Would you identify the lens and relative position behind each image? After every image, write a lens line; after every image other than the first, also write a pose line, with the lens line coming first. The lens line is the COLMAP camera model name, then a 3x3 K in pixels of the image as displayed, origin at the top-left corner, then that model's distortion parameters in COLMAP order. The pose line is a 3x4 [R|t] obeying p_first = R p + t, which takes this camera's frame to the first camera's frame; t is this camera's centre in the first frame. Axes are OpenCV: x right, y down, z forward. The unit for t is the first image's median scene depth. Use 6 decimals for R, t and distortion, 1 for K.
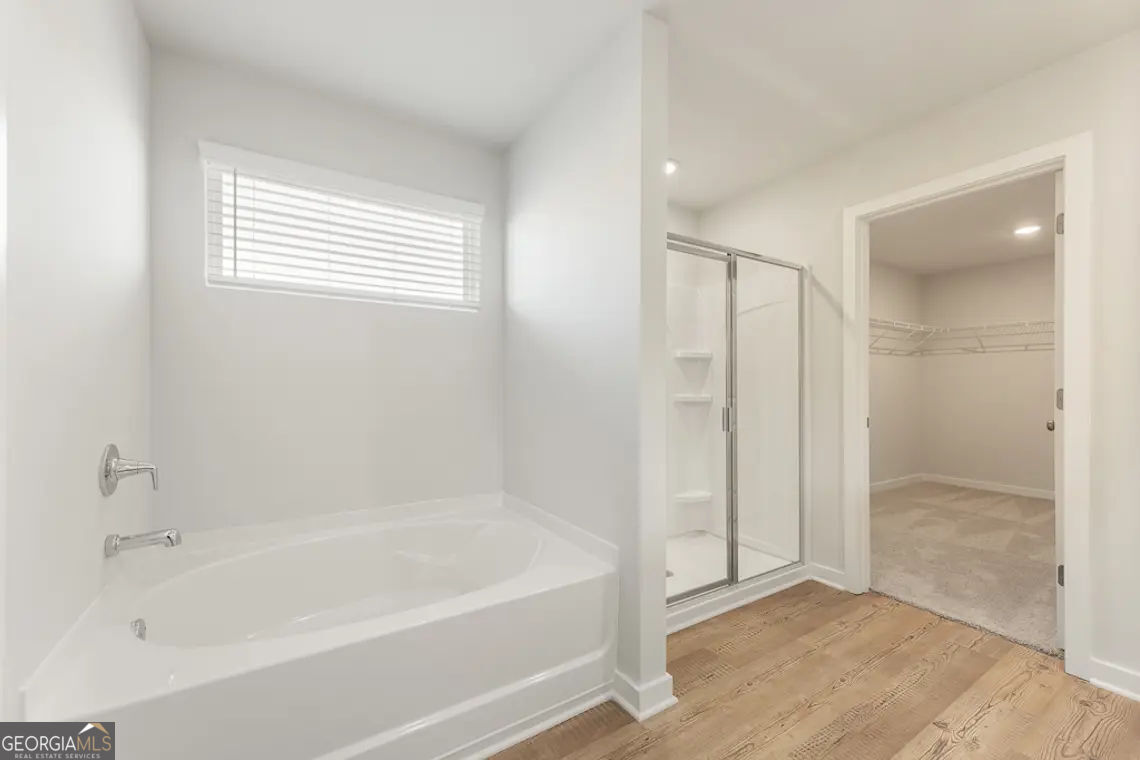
lens RADIAL K [[461.9, 0, 564.0], [0, 461.9, 381.6], [0, 0, 1]] dist [0.000430, -0.000383]
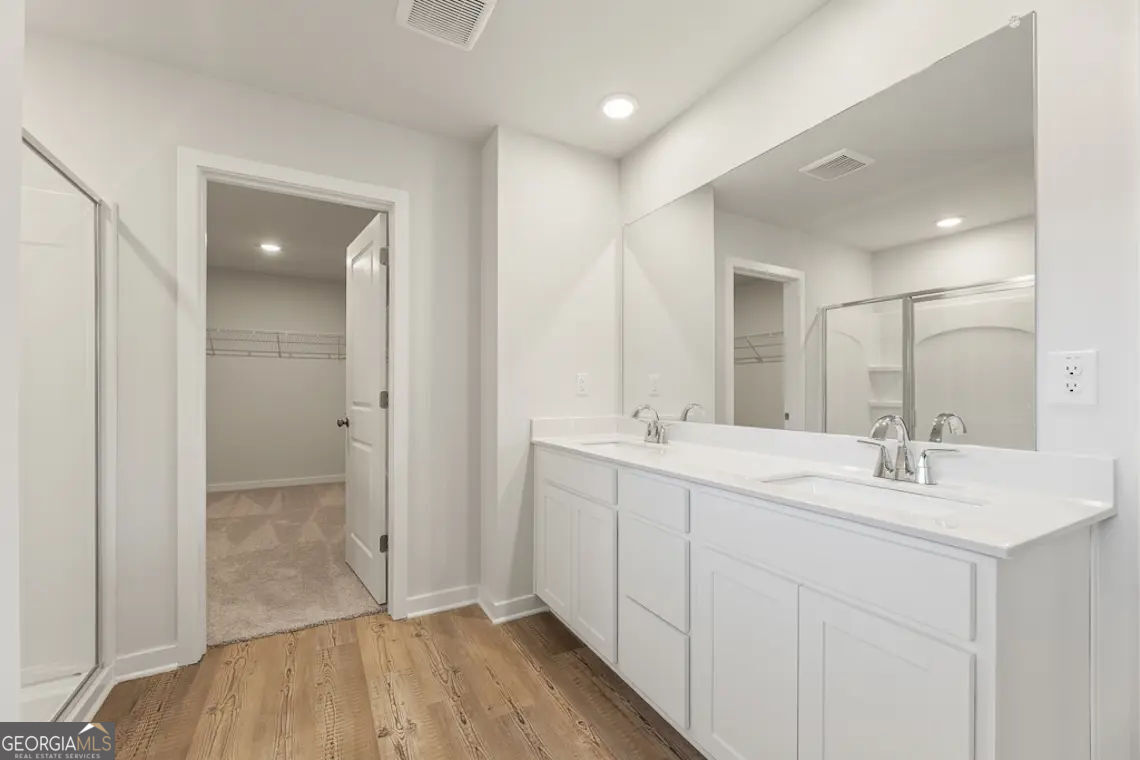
lens RADIAL K [[461.9, 0, 573.5], [0, 461.9, 384.1], [0, 0, 1]] dist [0.000430, -0.000383]
pose [[0.051298, 0.013000, 0.998599, -0.095955], [-0.011615, 0.999855, -0.012419, 0.006724], [-0.998616, -0.010962, 0.051441, 0.350989]]
